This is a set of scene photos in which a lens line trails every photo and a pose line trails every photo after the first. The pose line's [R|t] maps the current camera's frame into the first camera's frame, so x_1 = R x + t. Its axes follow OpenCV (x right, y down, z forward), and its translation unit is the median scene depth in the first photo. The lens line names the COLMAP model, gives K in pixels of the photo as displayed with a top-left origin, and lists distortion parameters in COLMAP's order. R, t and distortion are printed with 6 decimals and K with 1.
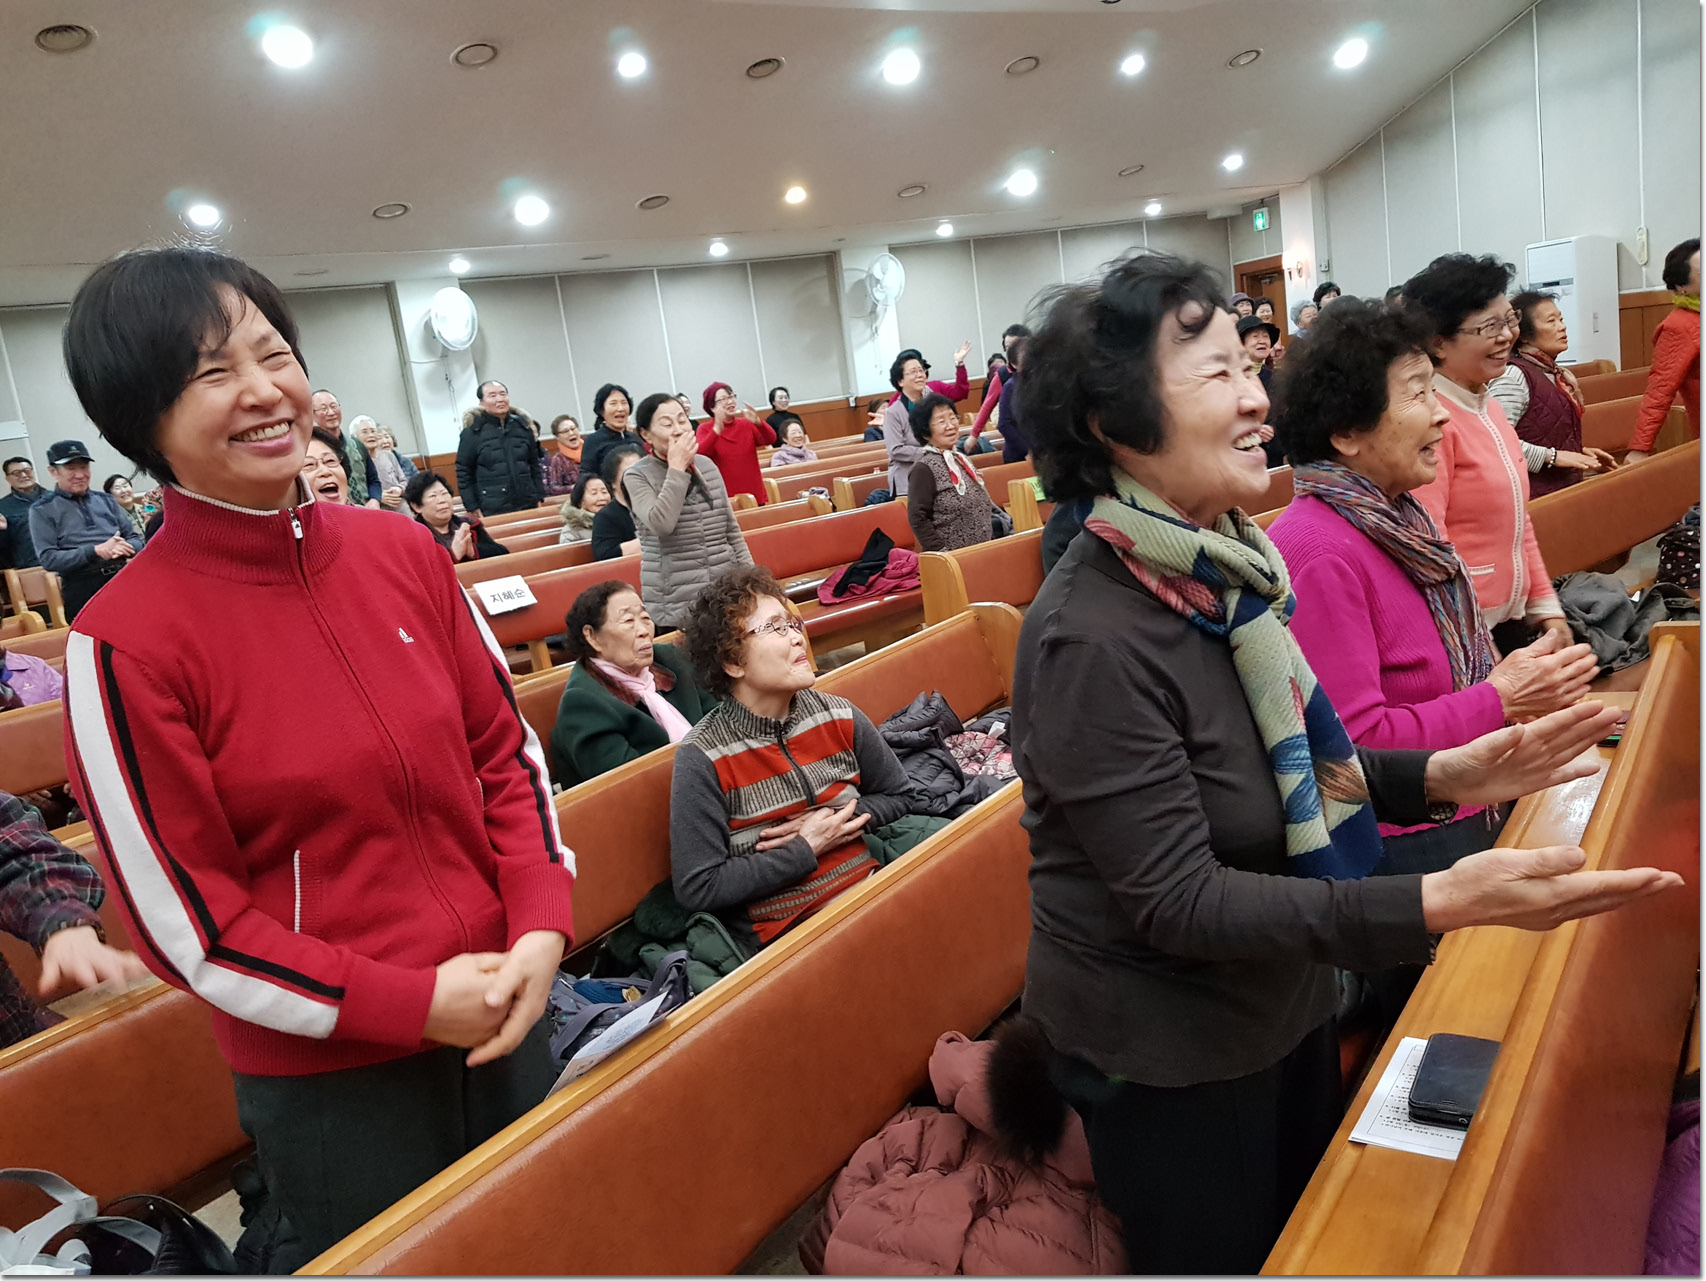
lens RADIAL K [[1381.8, 0, 849.9], [0, 1381.8, 639.7], [0, 0, 1]] dist [0.049478, -0.087738]
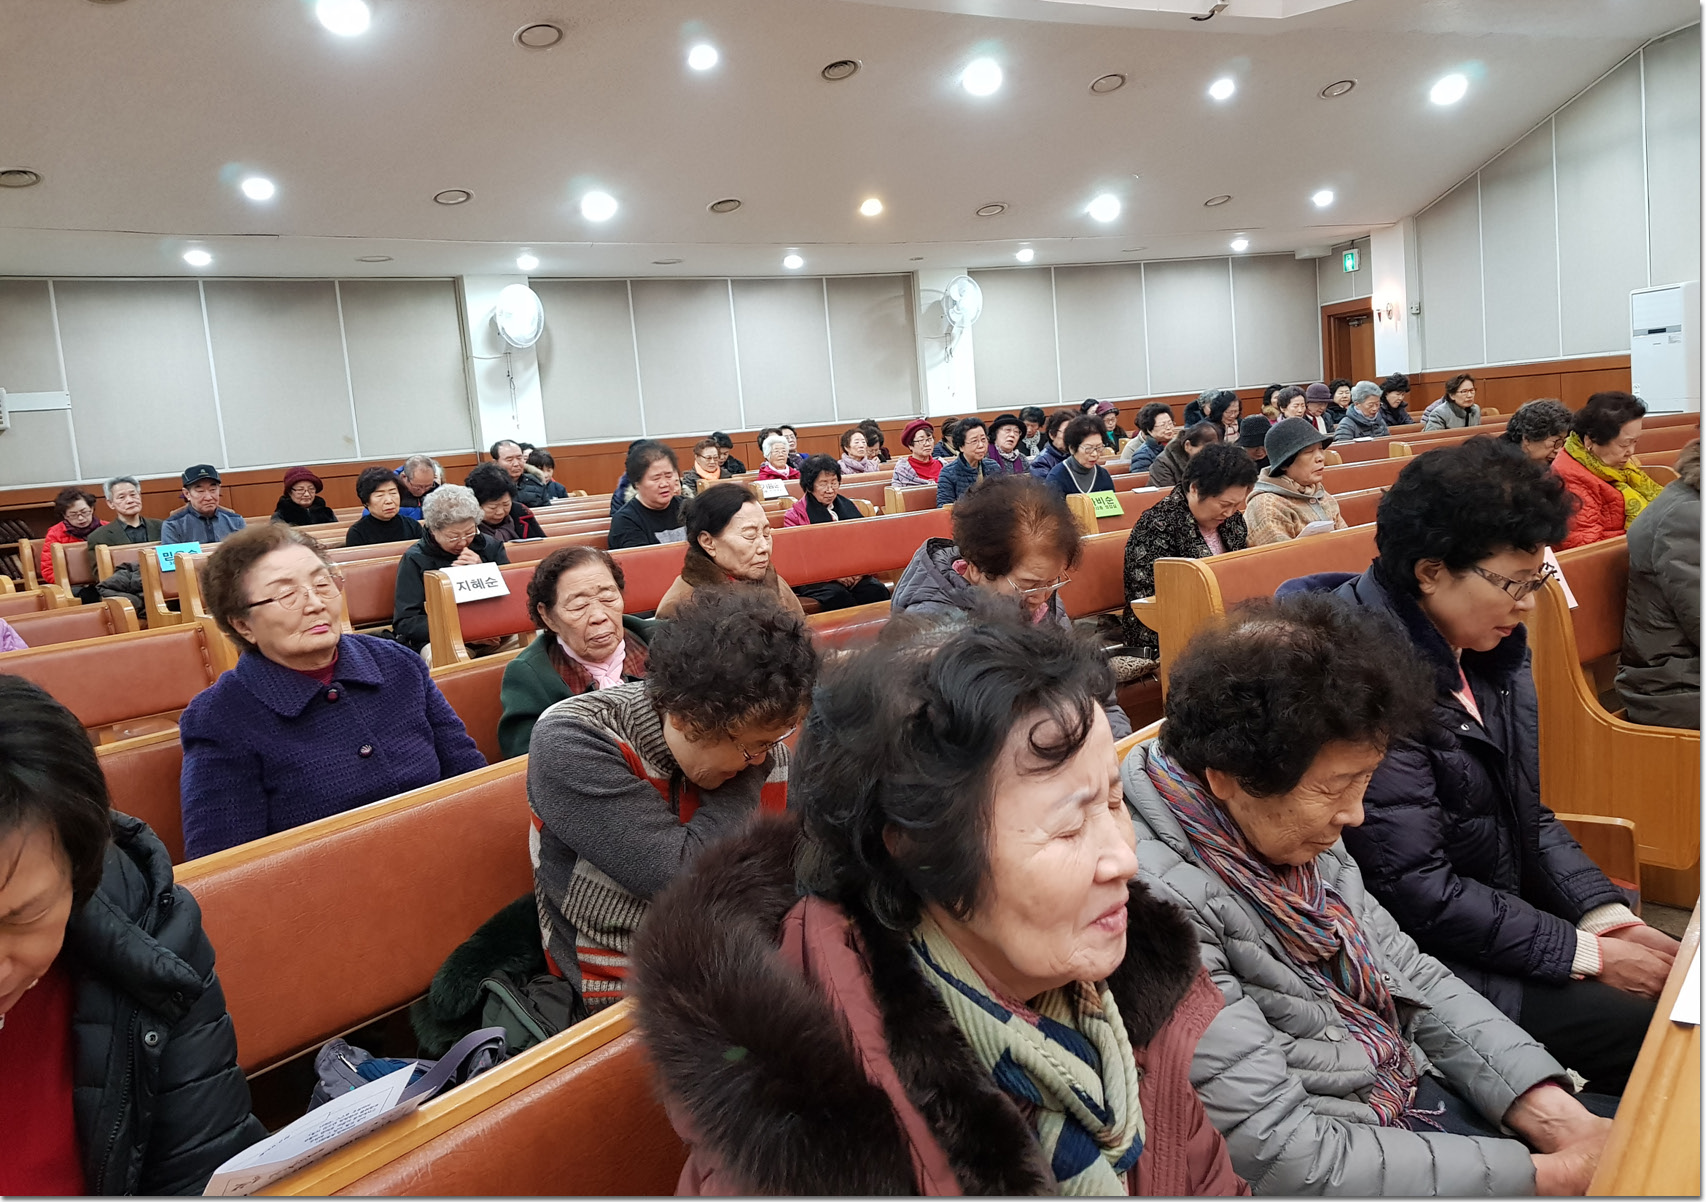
lens RADIAL K [[1372.9, 0, 876.4], [0, 1372.9, 561.5], [0, 0, 1]] dist [0.041729, -0.072706]
pose [[0.997771, 0.054270, -0.038838, 0.015250], [-0.057213, 0.995216, -0.079195, 0.005471], [0.034354, 0.081240, 0.996102, 0.049321]]
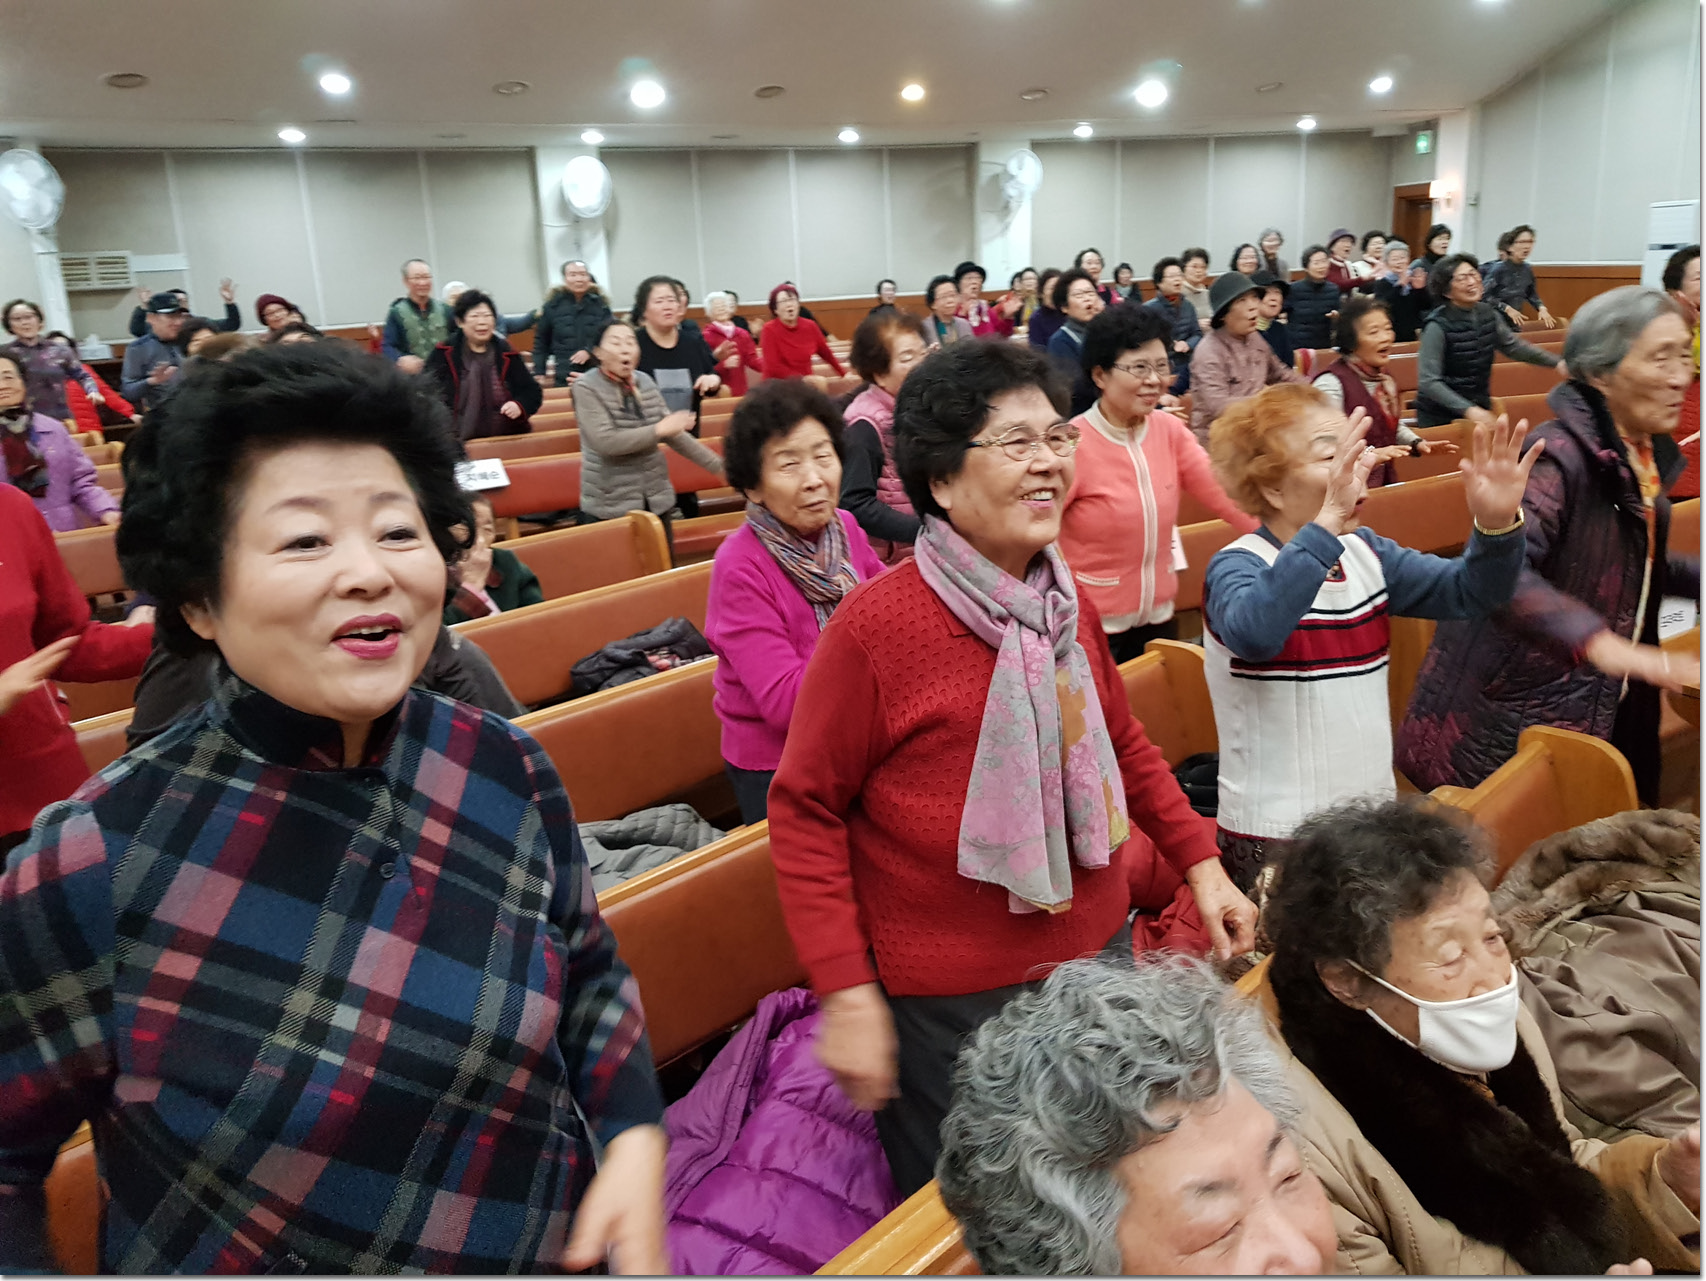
lens RADIAL K [[1381.8, 0, 862.5], [0, 1381.8, 616.9], [0, 0, 1]] dist [0.049478, -0.087738]
pose [[0.984946, 0.119663, -0.124747, 0.093279], [-0.109388, 0.990253, 0.086214, -0.021434], [0.133848, -0.071270, 0.988436, -0.039610]]
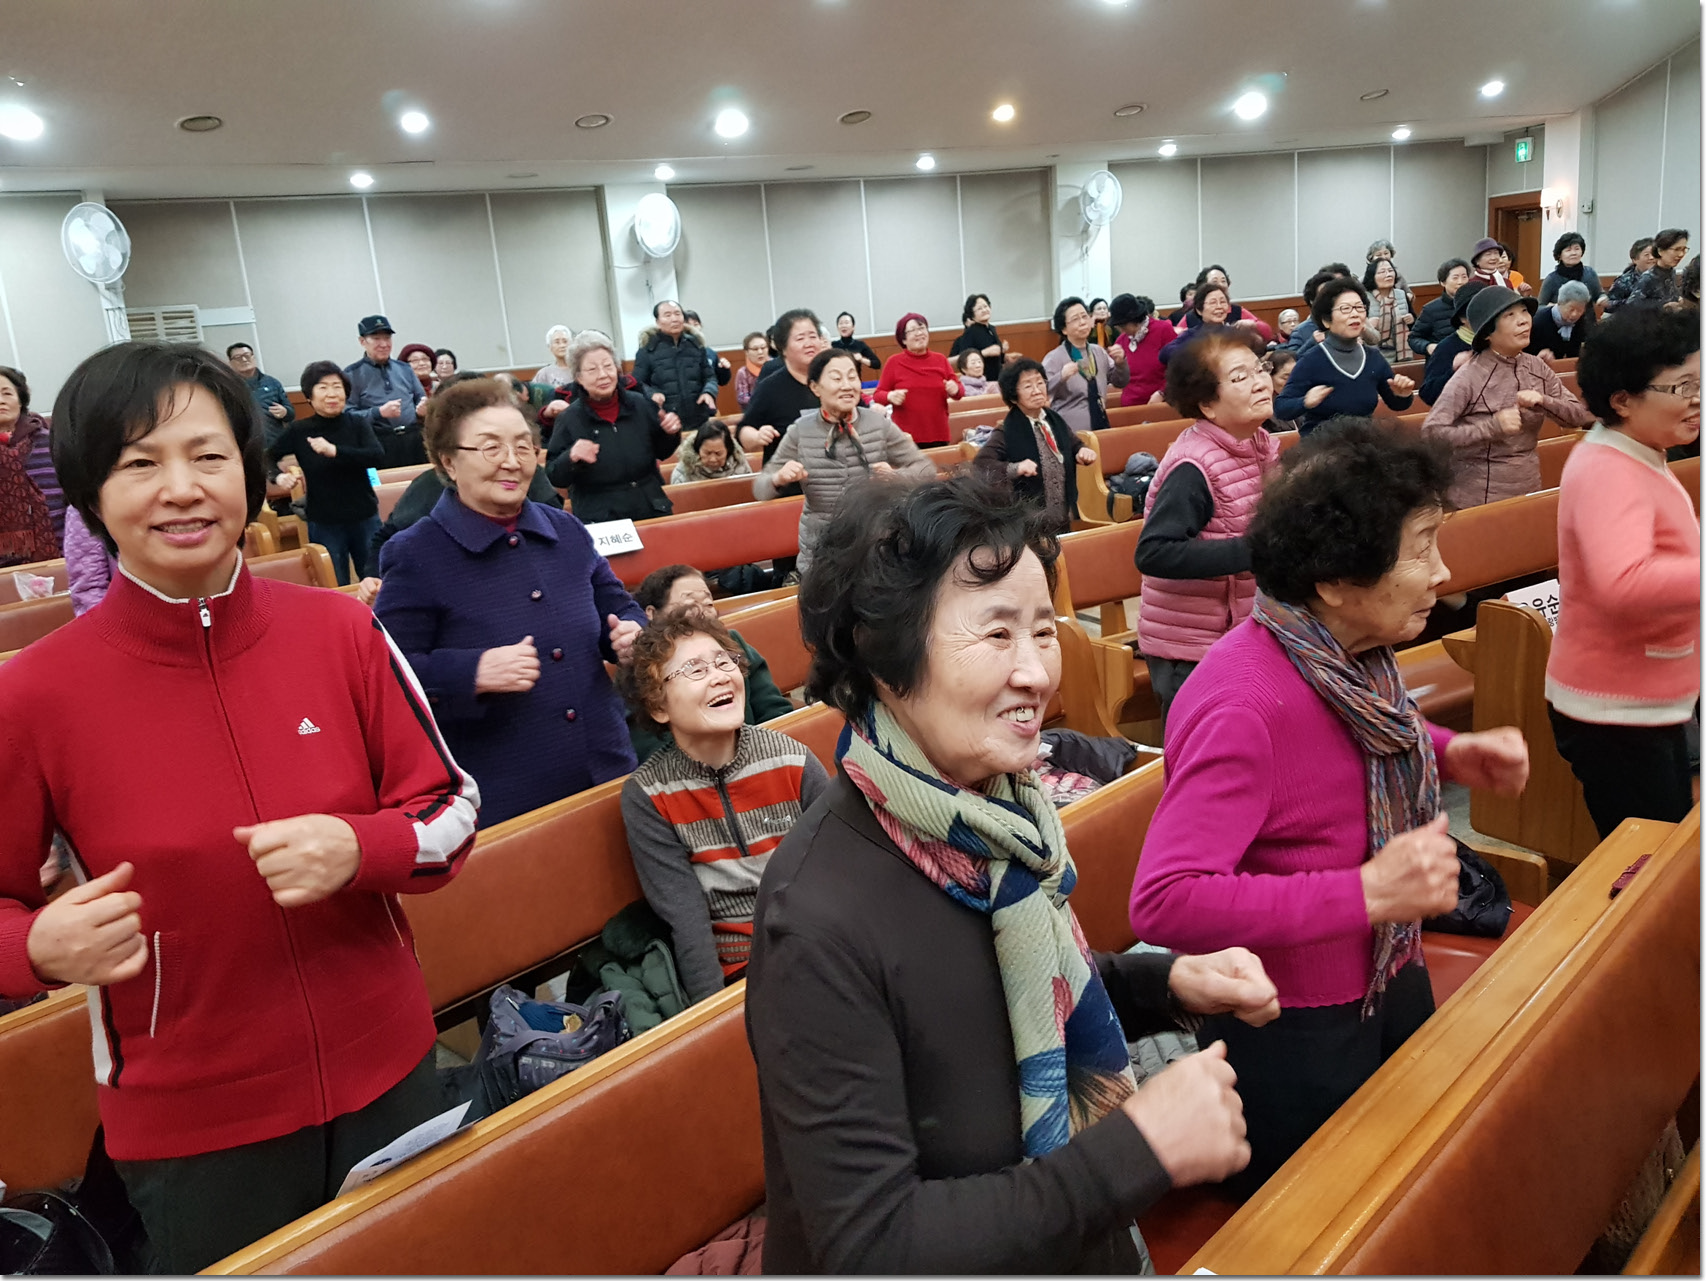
lens RADIAL K [[1381.8, 0, 836.3], [0, 1381.8, 624.4], [0, 0, 1]] dist [0.049478, -0.087738]
pose [[0.983076, 0.092894, -0.157900, 0.030744], [-0.082773, 0.994140, 0.069524, -0.022372], [0.163433, -0.055278, 0.985005, 0.006854]]
